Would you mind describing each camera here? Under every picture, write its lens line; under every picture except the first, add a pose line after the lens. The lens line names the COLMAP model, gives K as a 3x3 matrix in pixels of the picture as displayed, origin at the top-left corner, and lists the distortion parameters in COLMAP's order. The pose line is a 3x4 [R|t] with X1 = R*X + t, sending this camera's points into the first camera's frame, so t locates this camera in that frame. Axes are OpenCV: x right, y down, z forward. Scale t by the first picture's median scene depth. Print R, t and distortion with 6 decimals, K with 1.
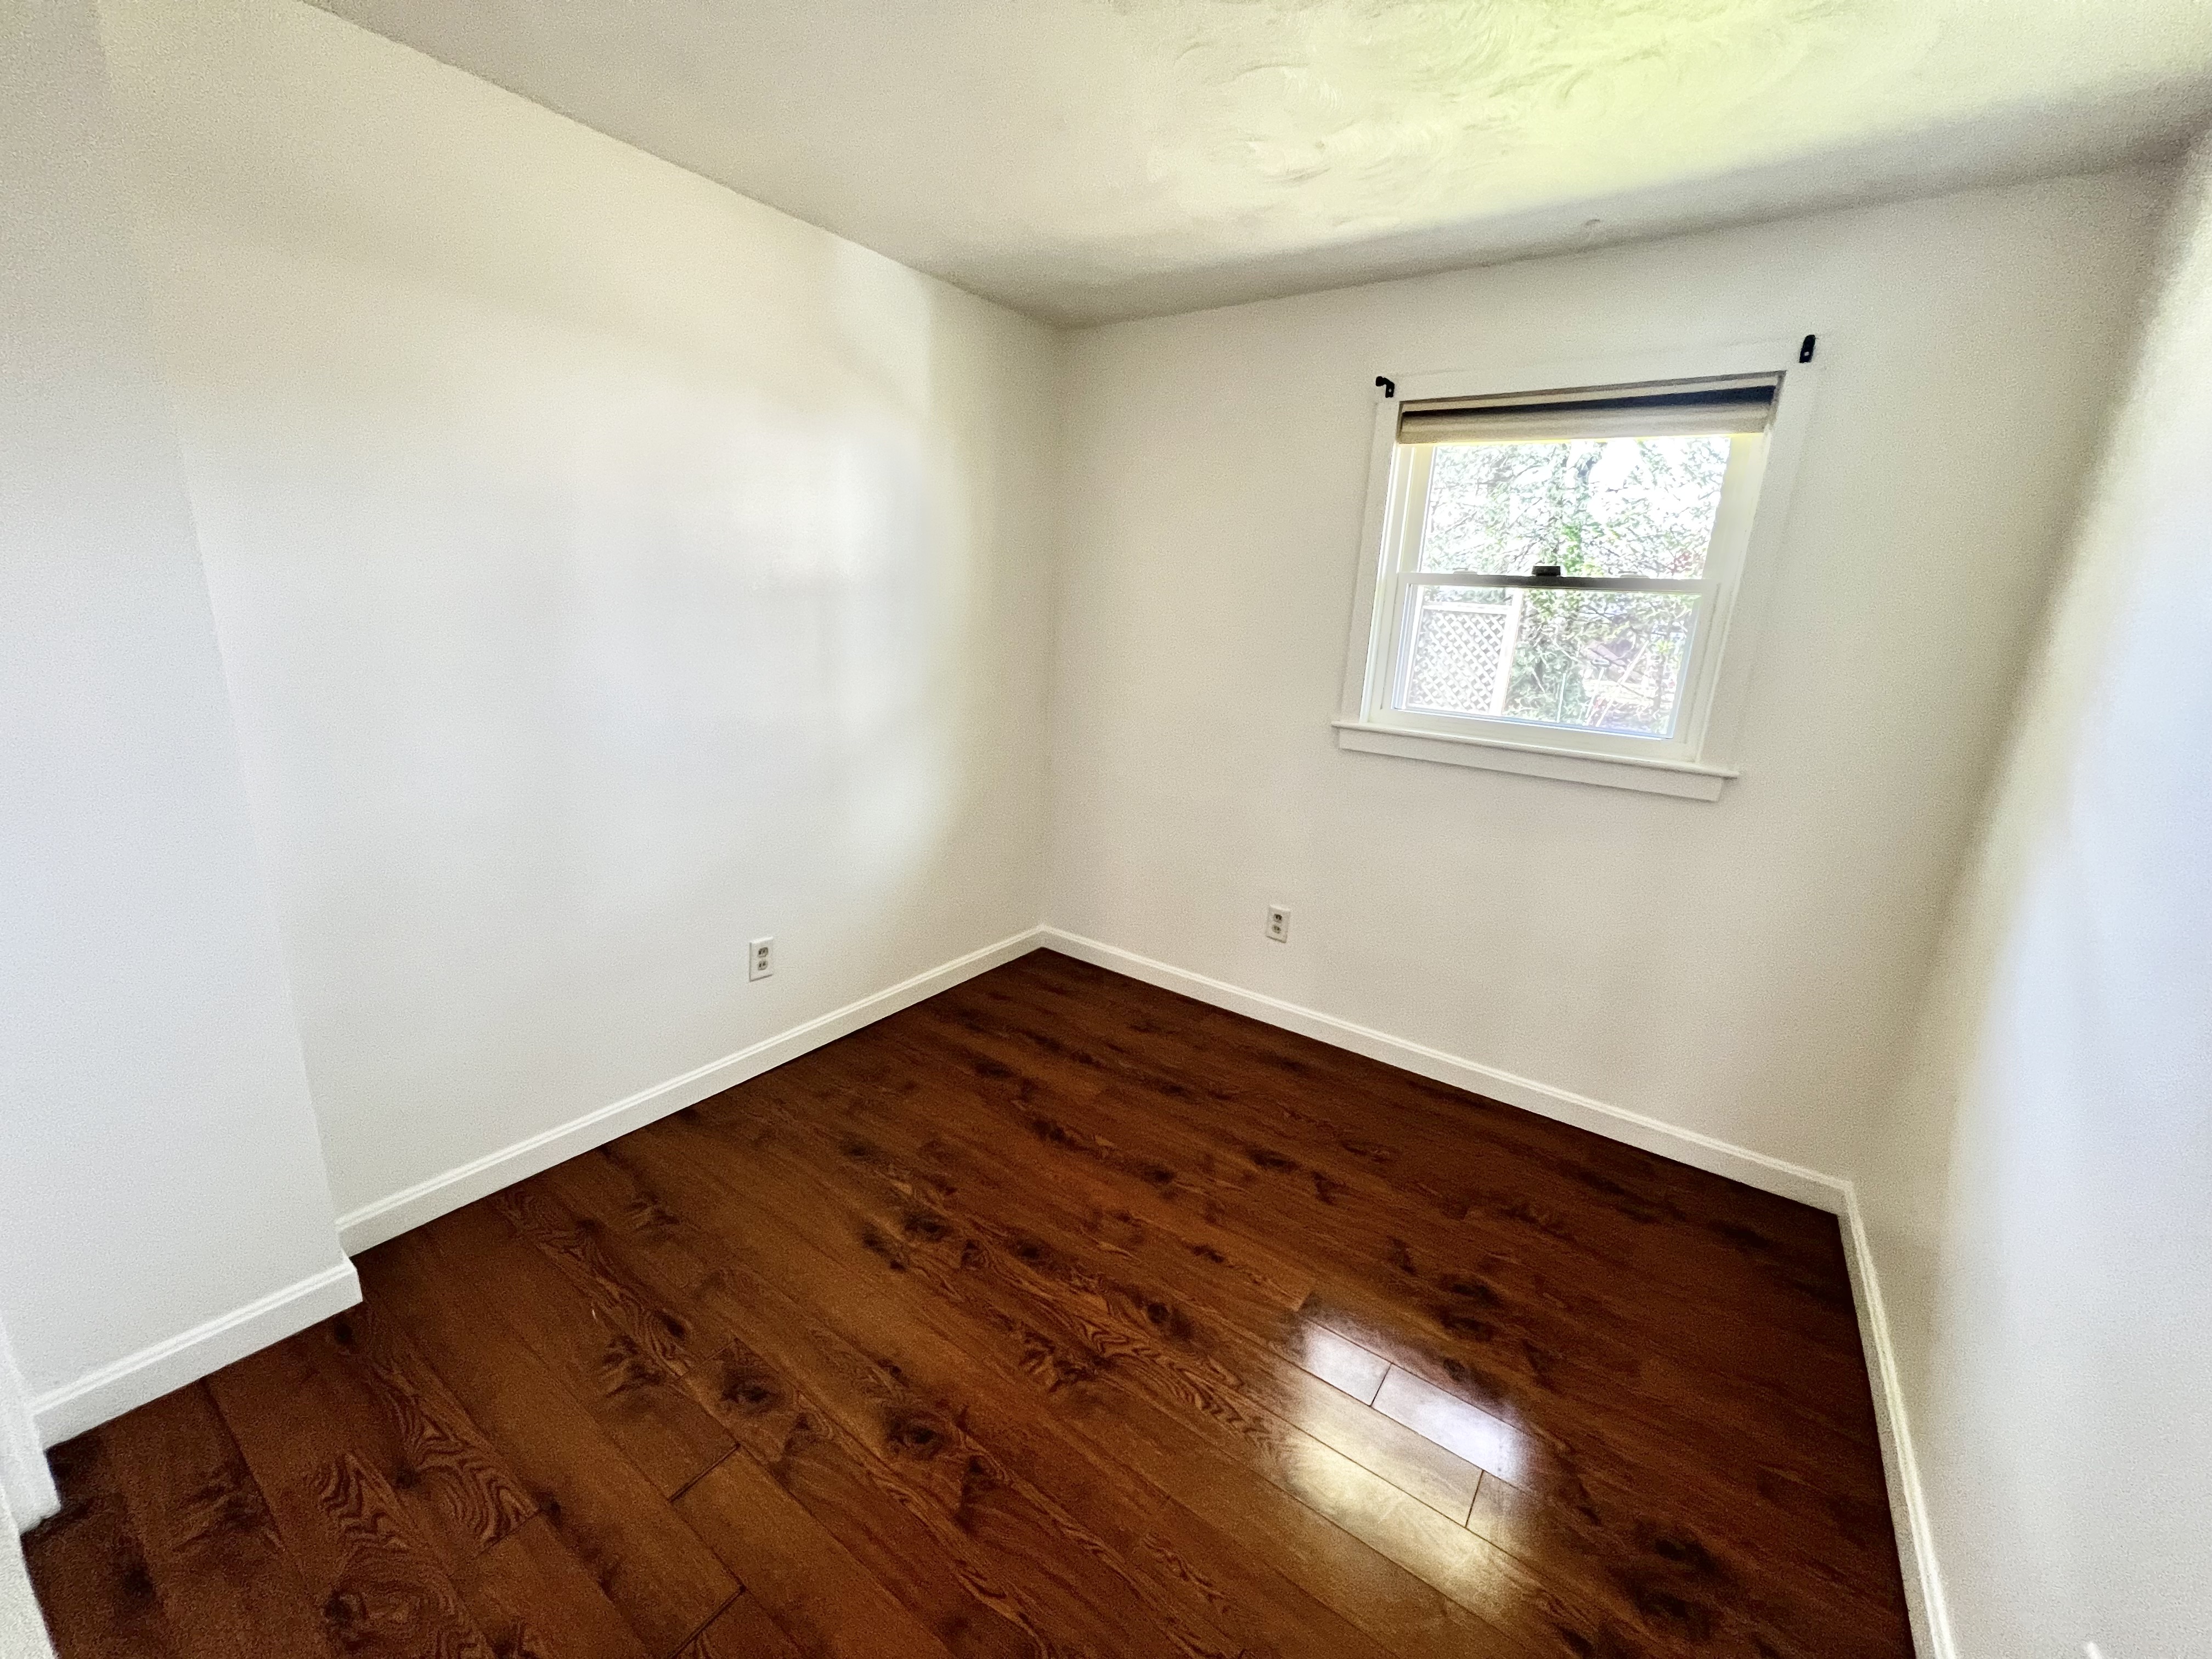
lens RADIAL K [[880.8, 0, 1104.8], [0, 880.8, 830.7], [0, 0, 1]] dist [-0.000896, 0.000662]
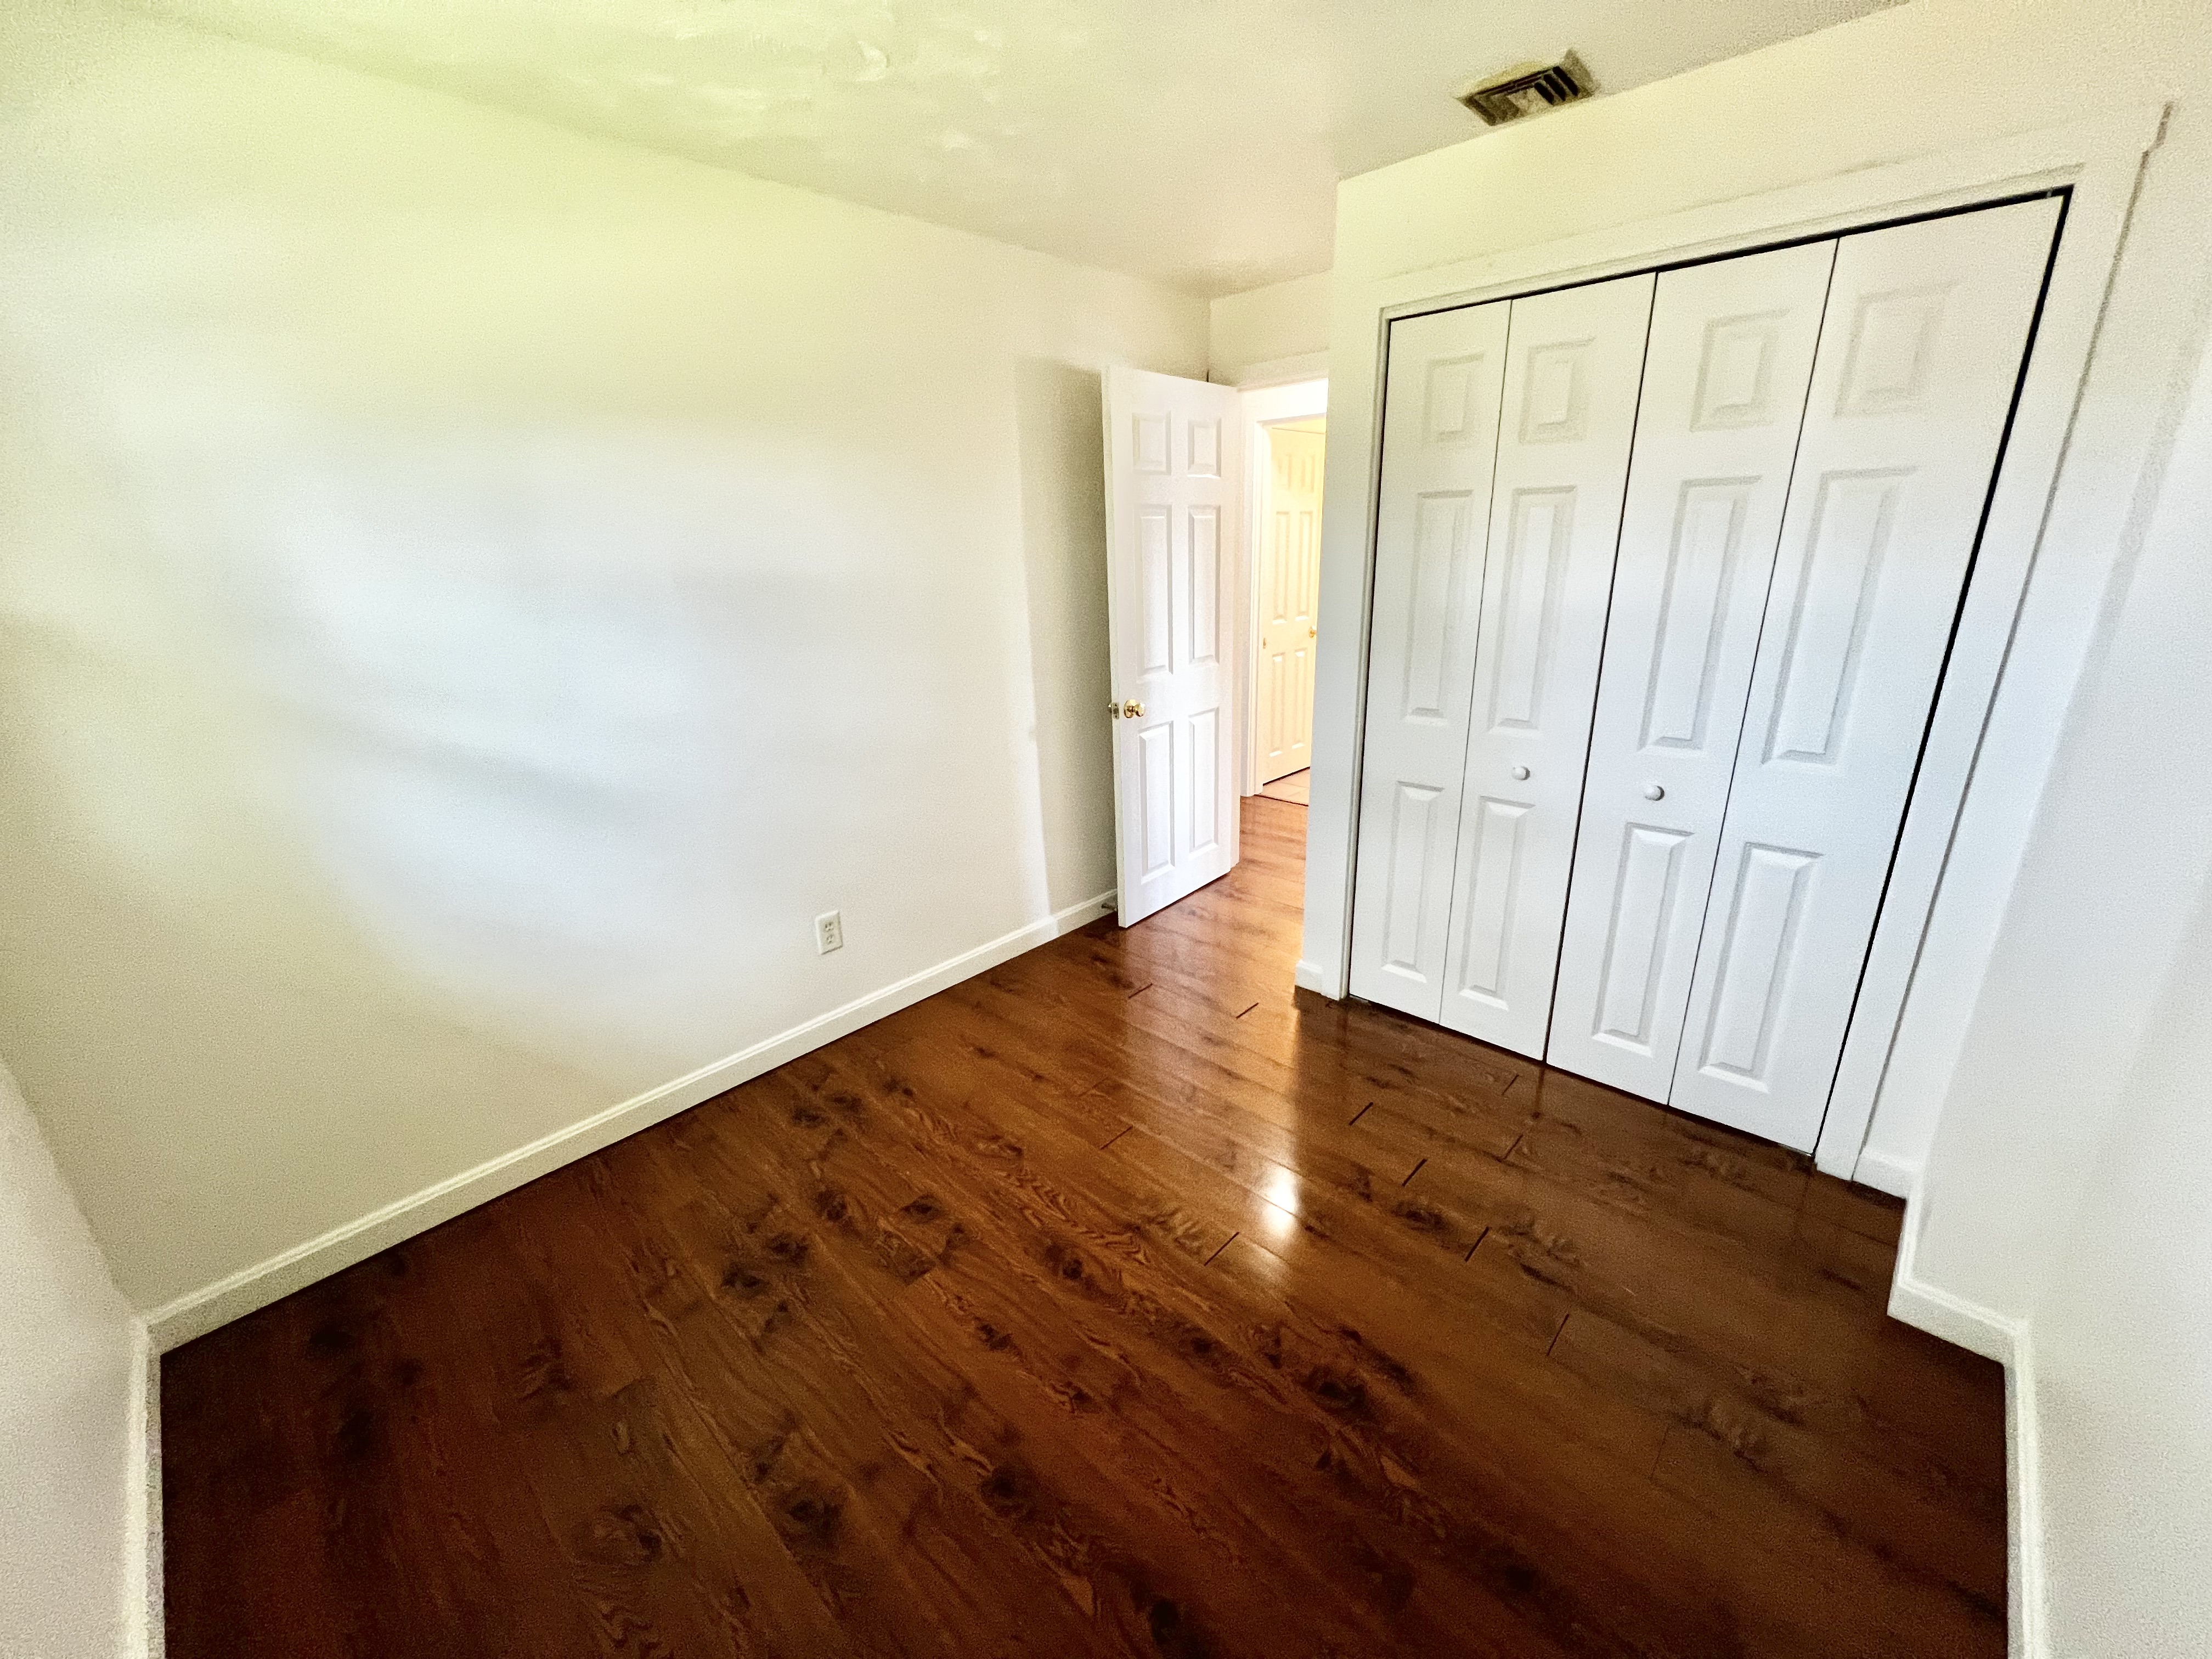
lens RADIAL K [[880.8, 0, 1106.6], [0, 880.8, 834.2], [0, 0, 1]] dist [-0.000896, 0.000662]
pose [[-0.990580, -0.061146, 0.122522, -0.069904], [0.016635, 0.834400, 0.550909, -0.419948], [-0.135918, 0.547757, -0.825523, 1.498187]]
